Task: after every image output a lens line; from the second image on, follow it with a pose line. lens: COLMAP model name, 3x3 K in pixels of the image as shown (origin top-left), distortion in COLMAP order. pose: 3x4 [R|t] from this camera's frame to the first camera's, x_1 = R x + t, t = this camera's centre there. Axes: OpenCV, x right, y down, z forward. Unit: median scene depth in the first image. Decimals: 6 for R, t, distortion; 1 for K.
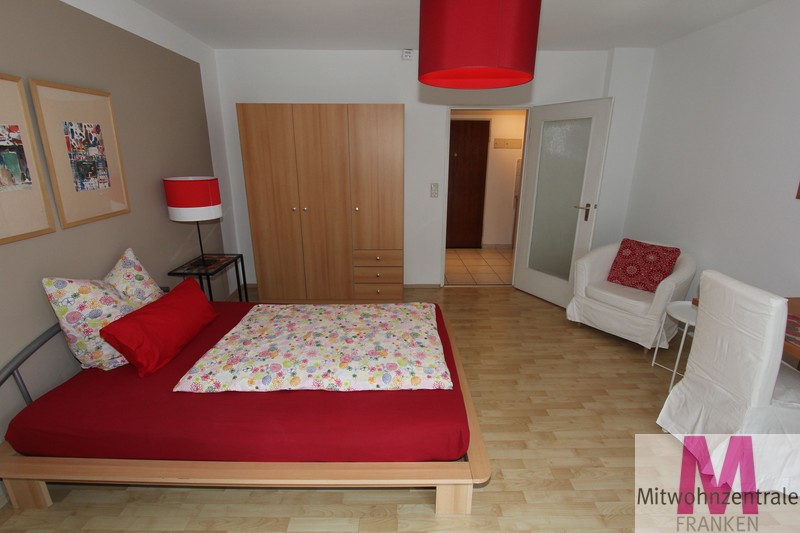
lens RADIAL K [[370.1, 0, 403.6], [0, 370.1, 266.3], [0, 0, 1]] dist [-0.020034, 0.003531]
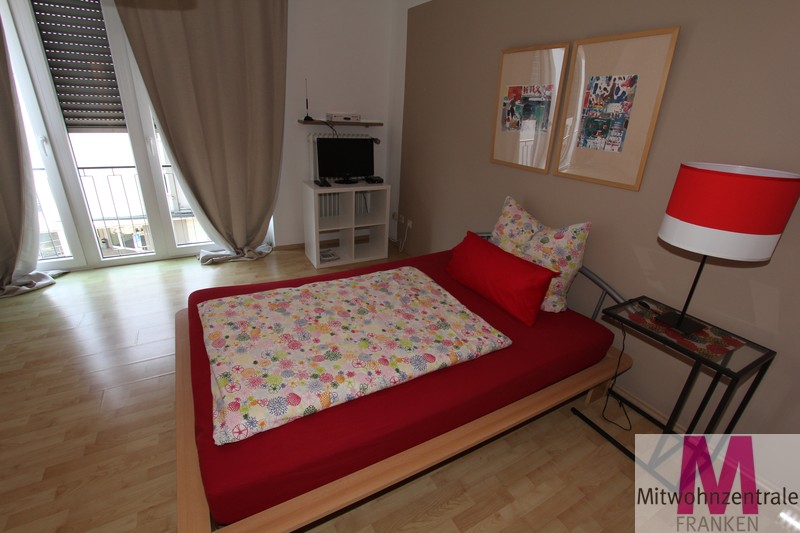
lens RADIAL K [[370.1, 0, 402.5], [0, 370.1, 266.3], [0, 0, 1]] dist [-0.020034, 0.003531]
pose [[-0.871759, 0.145124, -0.467947, 0.076405], [-0.200091, 0.766376, 0.610435, -0.442674], [0.447212, 0.625785, -0.639058, 1.516135]]
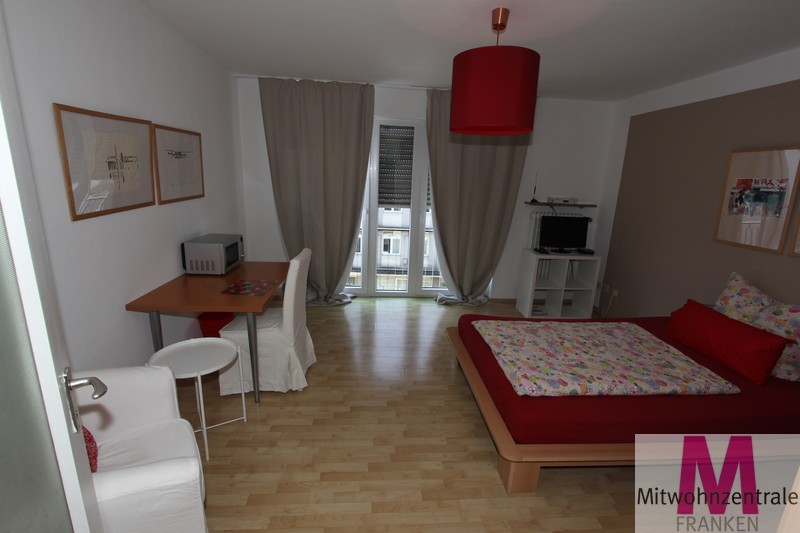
lens RADIAL K [[370.1, 0, 403.1], [0, 370.1, 267.2], [0, 0, 1]] dist [-0.020034, 0.003531]
pose [[-0.996691, -0.028007, -0.076309, 0.450021], [-0.063382, 0.855540, 0.513842, -0.560626], [0.050894, 0.516978, -0.854484, 1.797484]]
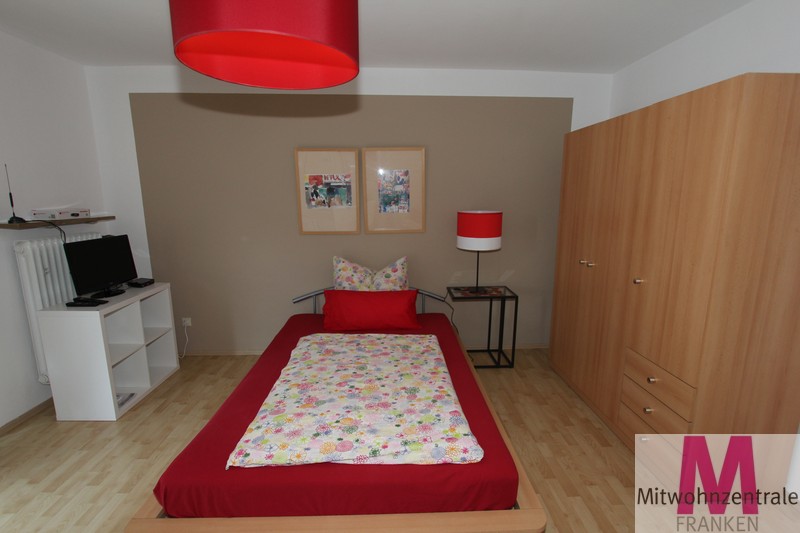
lens RADIAL K [[370.1, 0, 401.4], [0, 370.1, 267.3], [0, 0, 1]] dist [-0.020034, 0.003531]
pose [[0.028144, 0.184452, -0.982438, 0.668784], [-0.295101, 0.940556, 0.168135, -0.255686], [0.955052, 0.285186, 0.080903, 0.936687]]
